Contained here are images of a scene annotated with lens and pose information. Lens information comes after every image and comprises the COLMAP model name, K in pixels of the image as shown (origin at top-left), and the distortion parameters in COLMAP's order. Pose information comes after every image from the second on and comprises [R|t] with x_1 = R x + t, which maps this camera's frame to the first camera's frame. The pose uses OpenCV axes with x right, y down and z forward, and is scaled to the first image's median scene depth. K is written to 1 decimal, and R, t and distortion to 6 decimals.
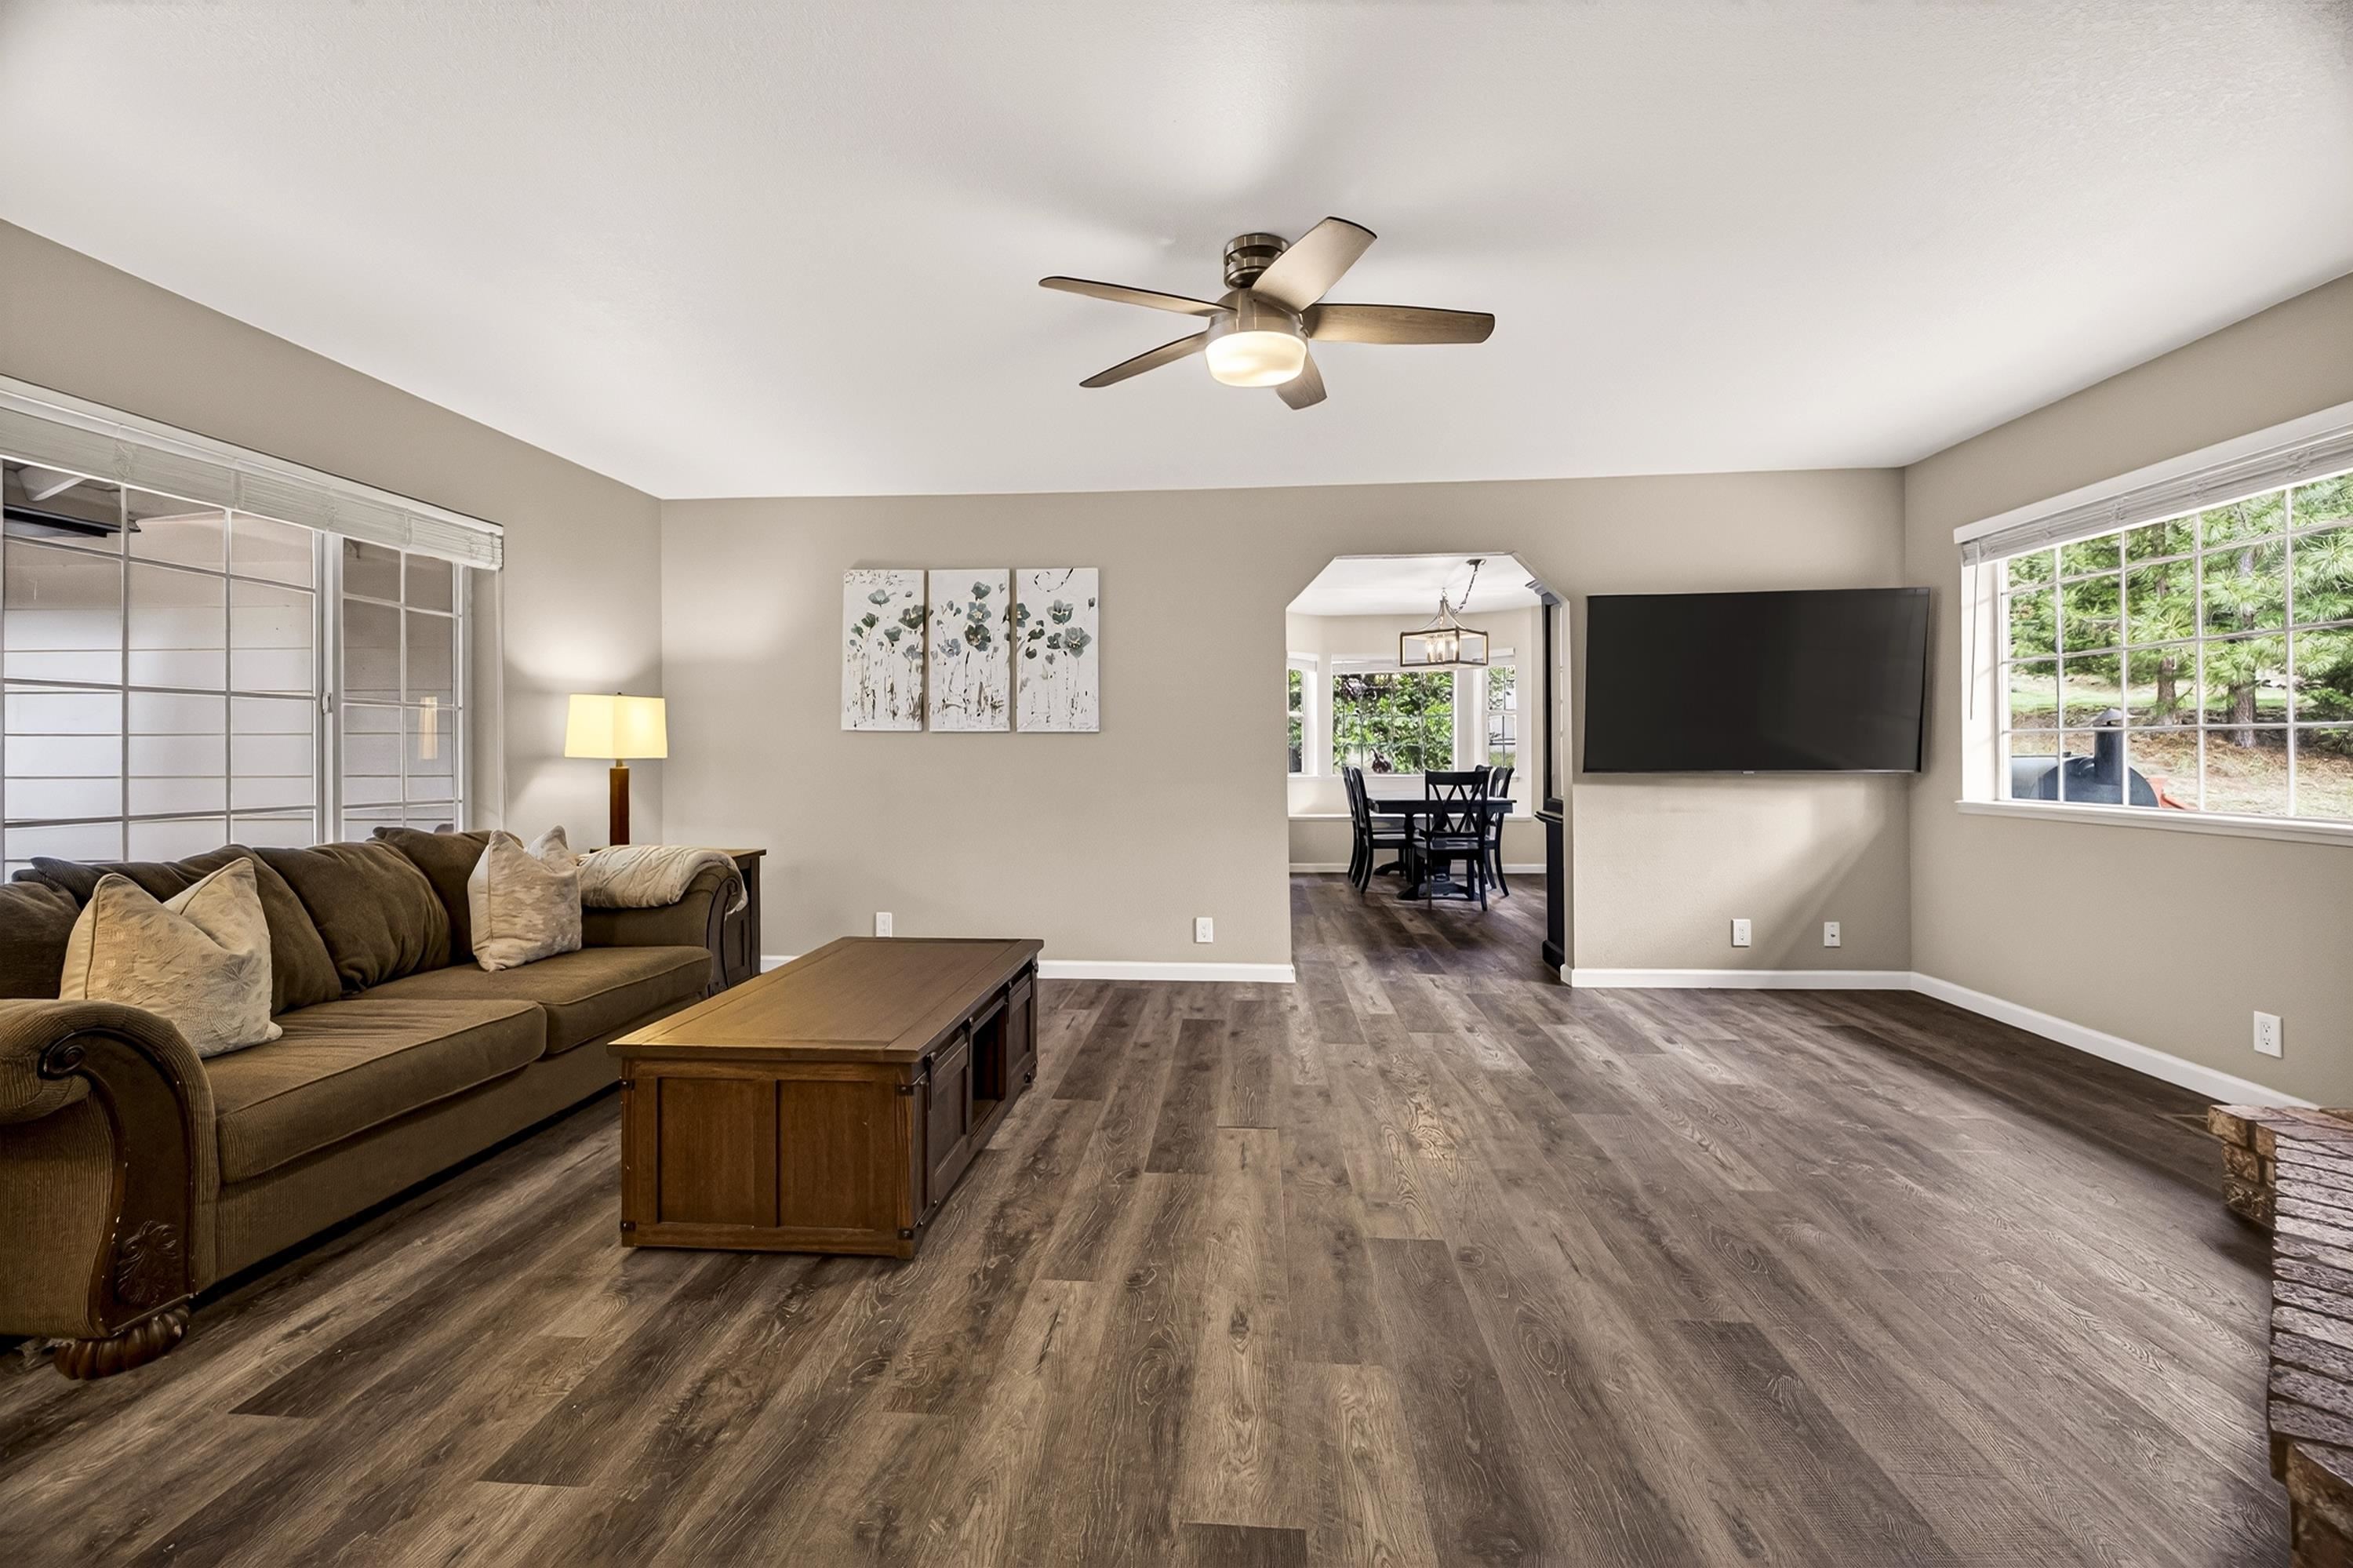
lens RADIAL K [[988.3, 0, 1178.6], [0, 988.3, 747.7], [0, 0, 1]] dist [0.004024, -0.001086]
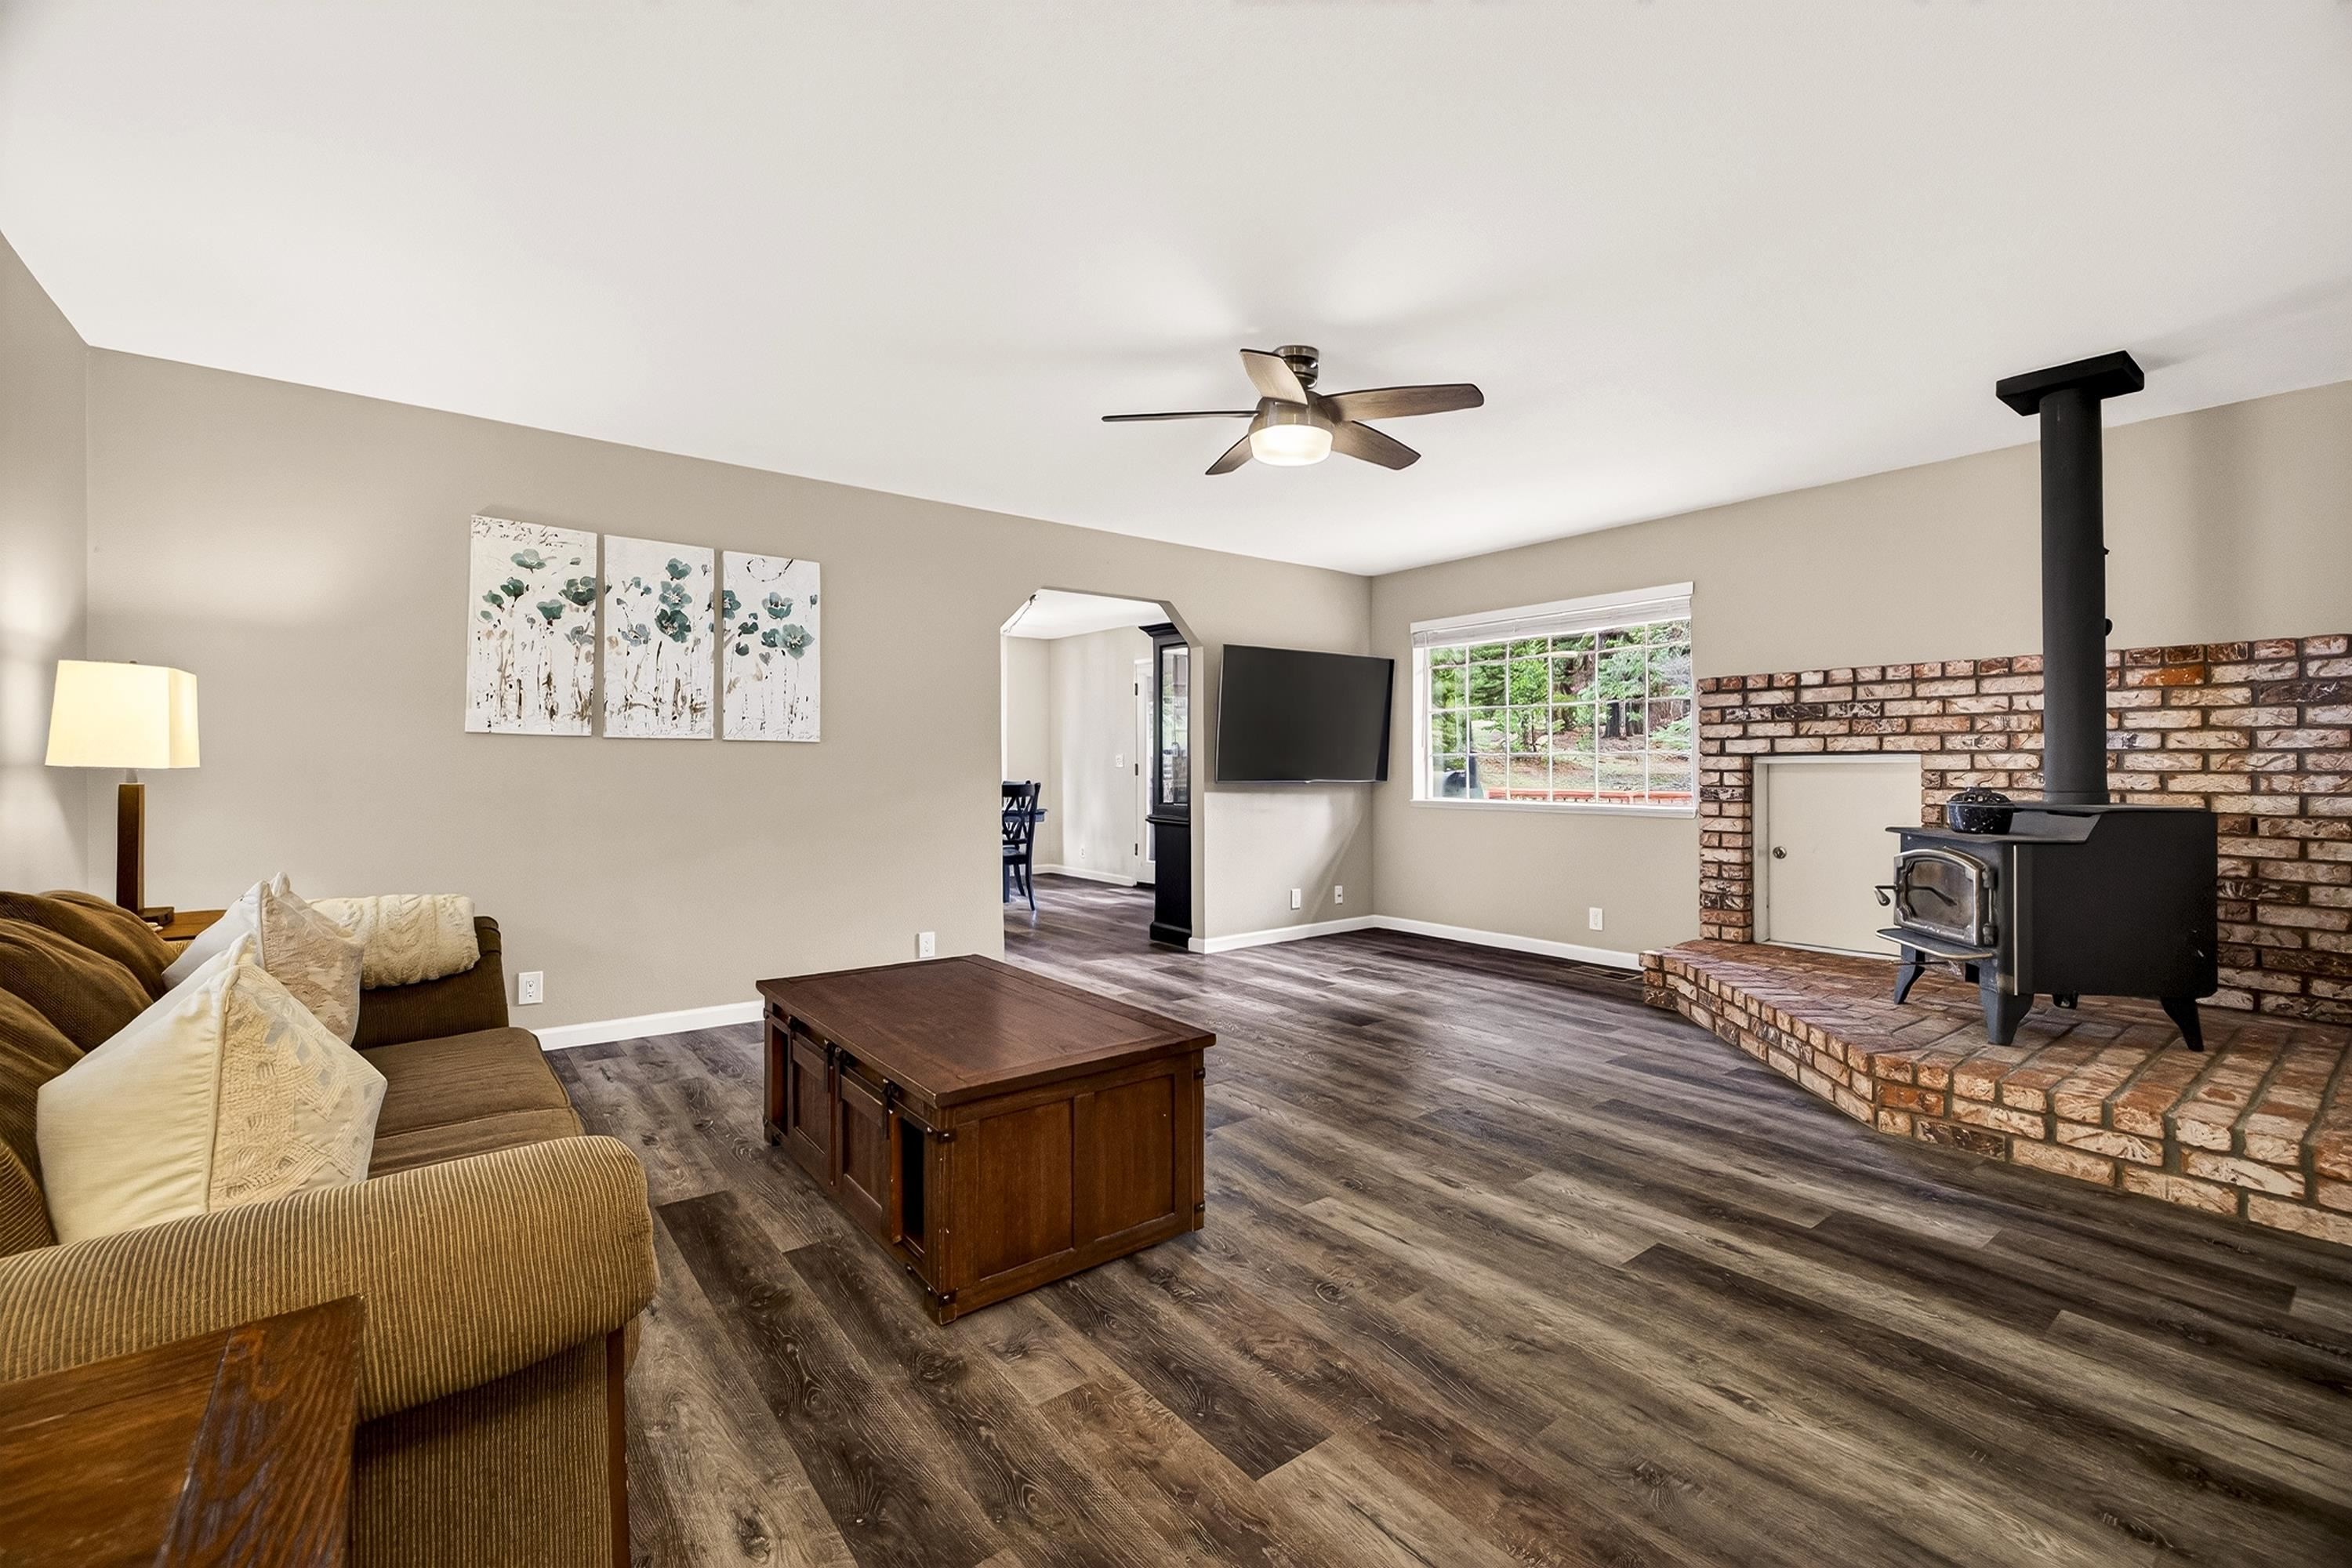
lens RADIAL K [[987.8, 0, 1171.3], [0, 987.8, 766.4], [0, 0, 1]] dist [0.004024, -0.001086]
pose [[0.740895, 0.005182, 0.671601, -0.455567], [-0.008020, 0.999967, 0.001132, 0.003522], [-0.671573, -0.006225, 0.740912, 0.098708]]
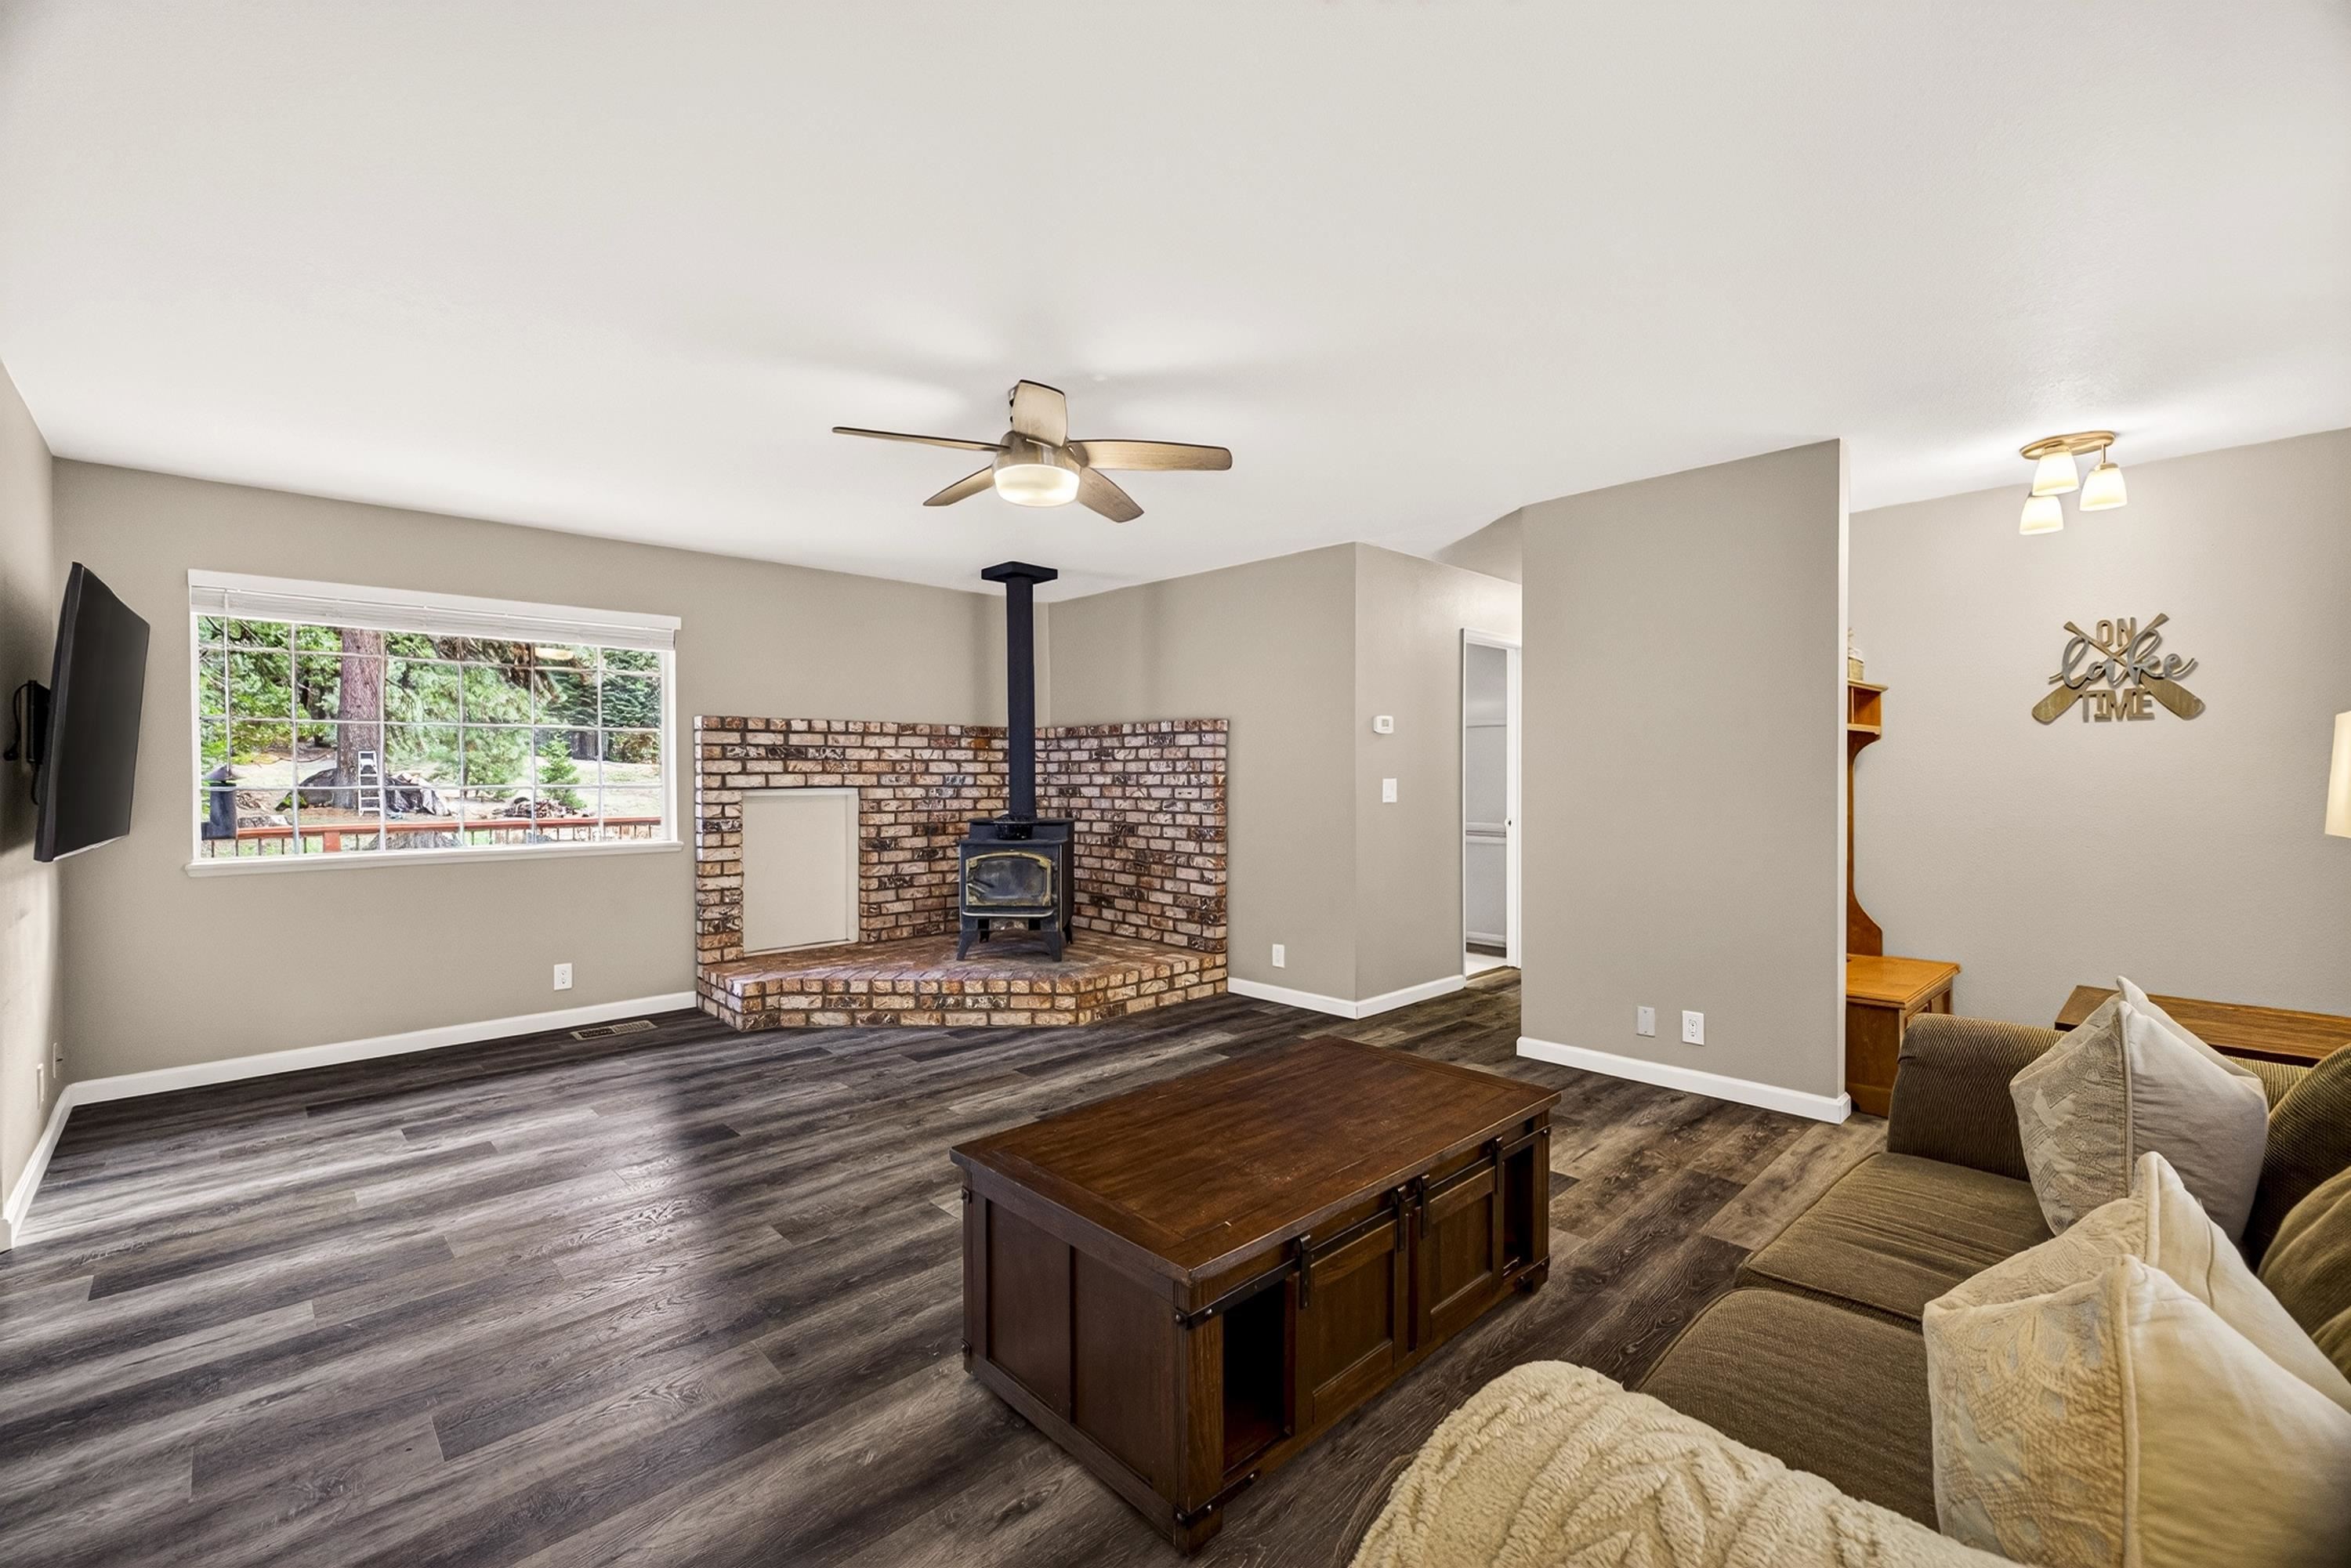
lens RADIAL K [[987.4, 0, 1170.0], [0, 987.4, 783.7], [0, 0, 1]] dist [0.004024, -0.001086]
pose [[-0.746728, 0.001814, 0.665128, -0.441933], [0.003260, 0.999994, 0.000933, -0.016712], [-0.665122, 0.002865, -0.746729, 0.944558]]
